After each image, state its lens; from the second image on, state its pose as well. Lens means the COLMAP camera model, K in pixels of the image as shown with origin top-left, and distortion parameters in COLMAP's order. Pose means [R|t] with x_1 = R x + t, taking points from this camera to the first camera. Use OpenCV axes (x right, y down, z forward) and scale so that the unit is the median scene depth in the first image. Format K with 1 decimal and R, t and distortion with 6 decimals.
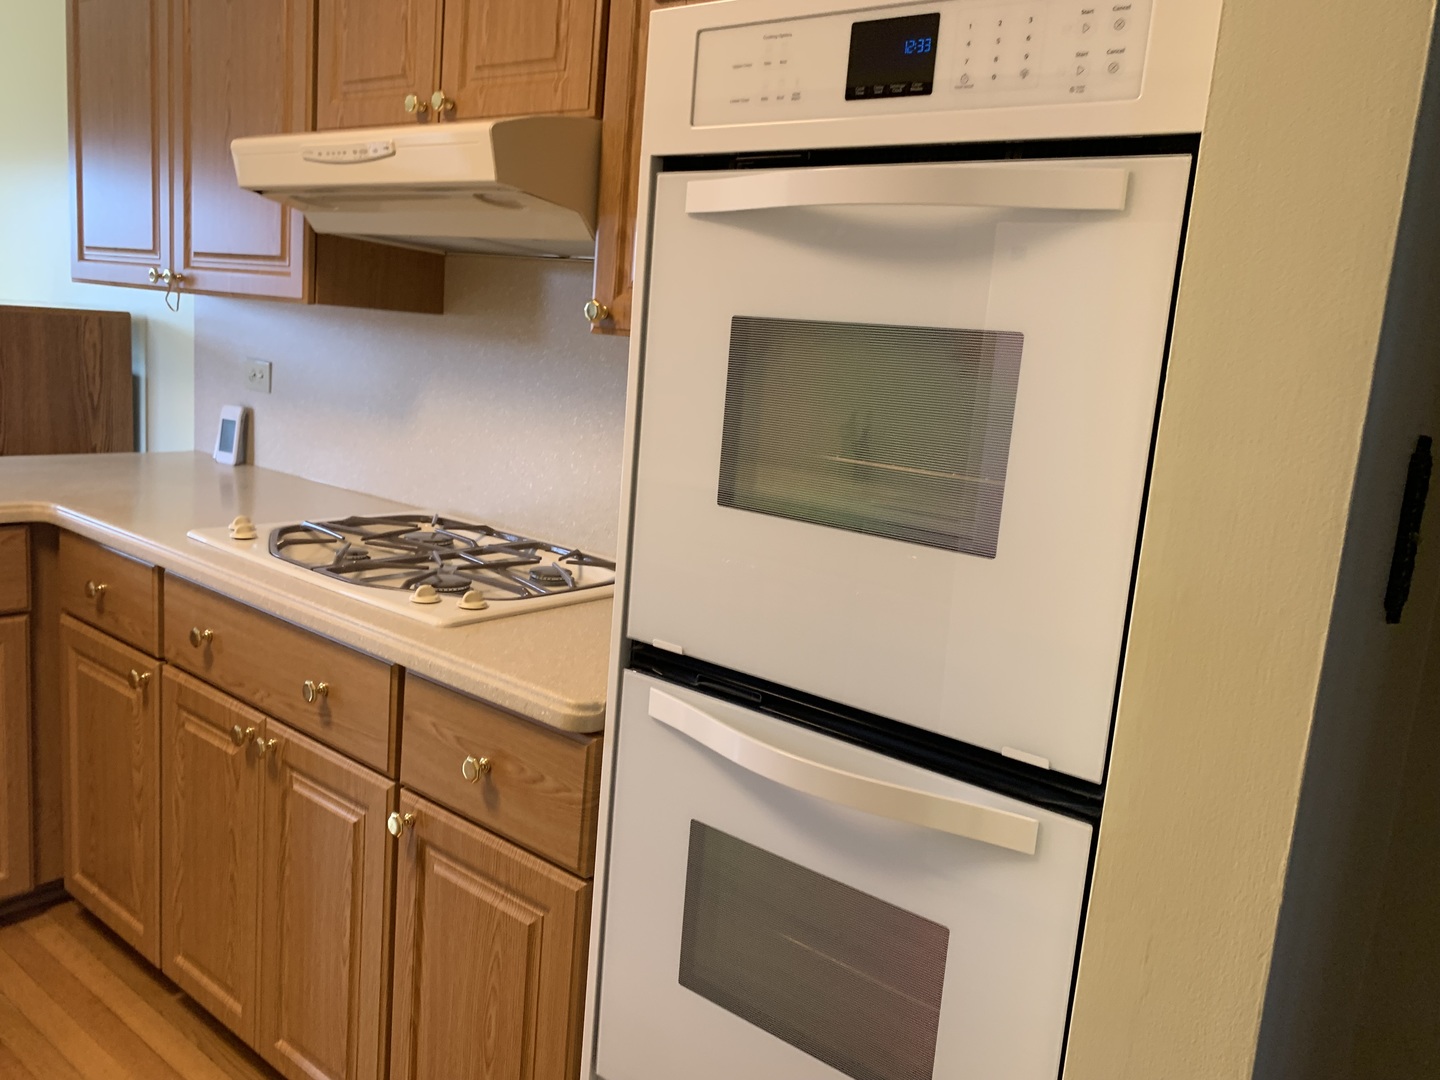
lens RADIAL K [[1121.8, 0, 720.4], [0, 1121.8, 539.5], [0, 0, 1]] dist [0.004656, -0.005341]
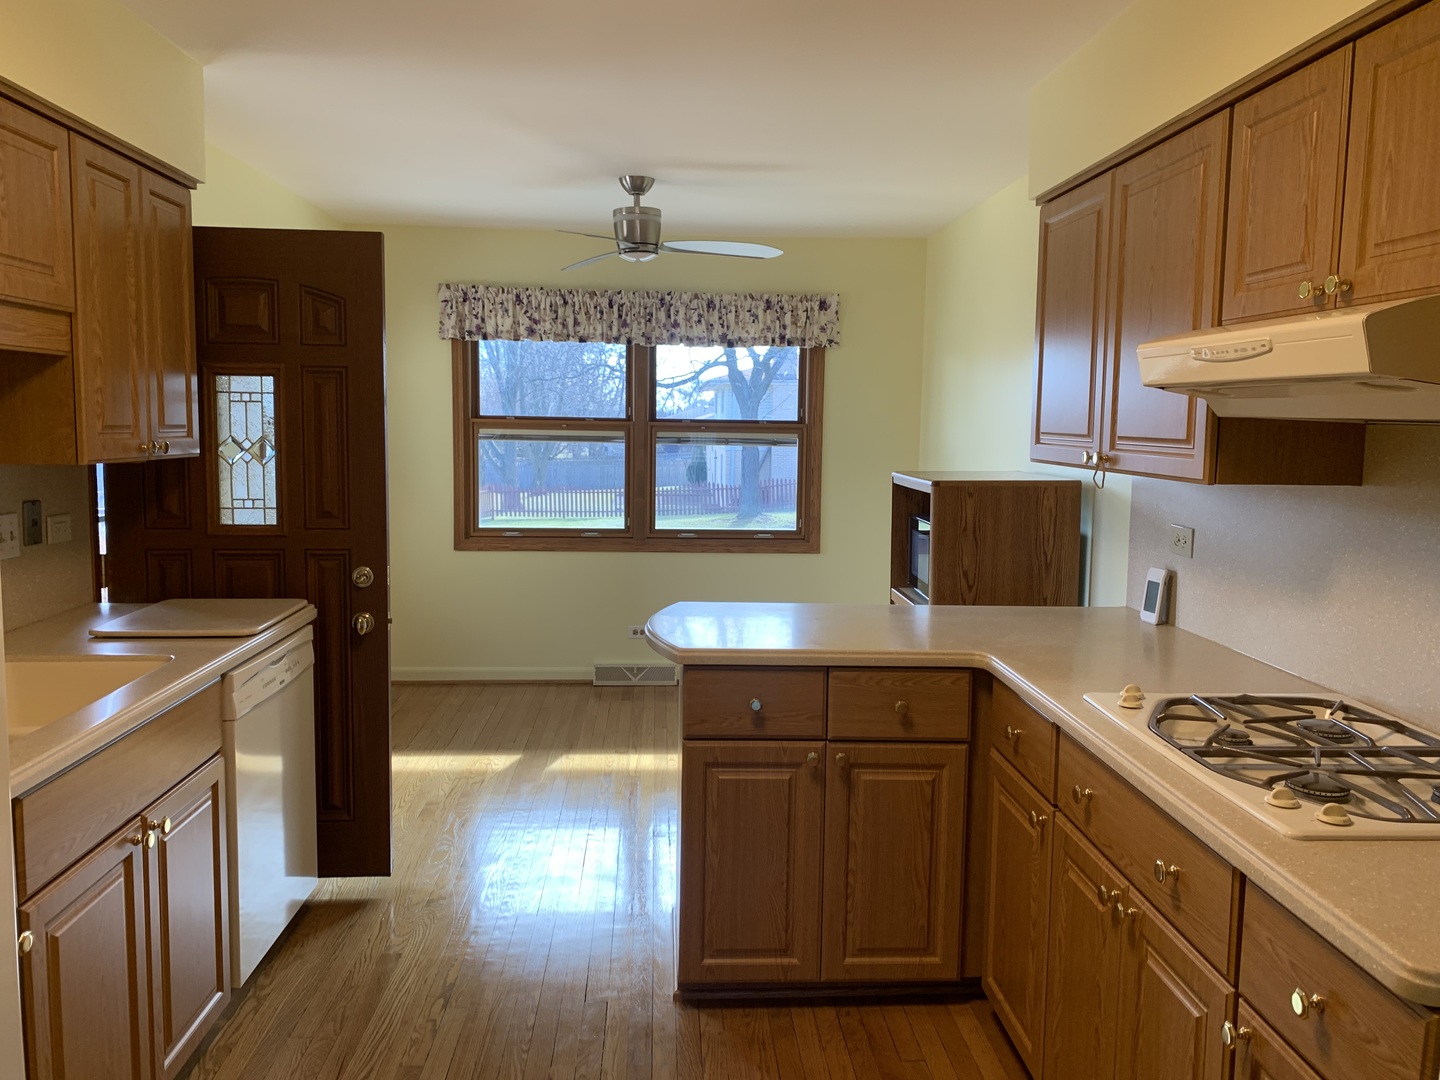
lens RADIAL K [[1096.3, 0, 696.6], [0, 1096.3, 537.5], [0, 0, 1]] dist [0.026789, -0.024658]
pose [[0.653343, -0.000019, -0.757062, 0.108119], [-0.086692, 0.993420, -0.074840, -0.050400], [0.752082, 0.114527, 0.649042, -0.011823]]
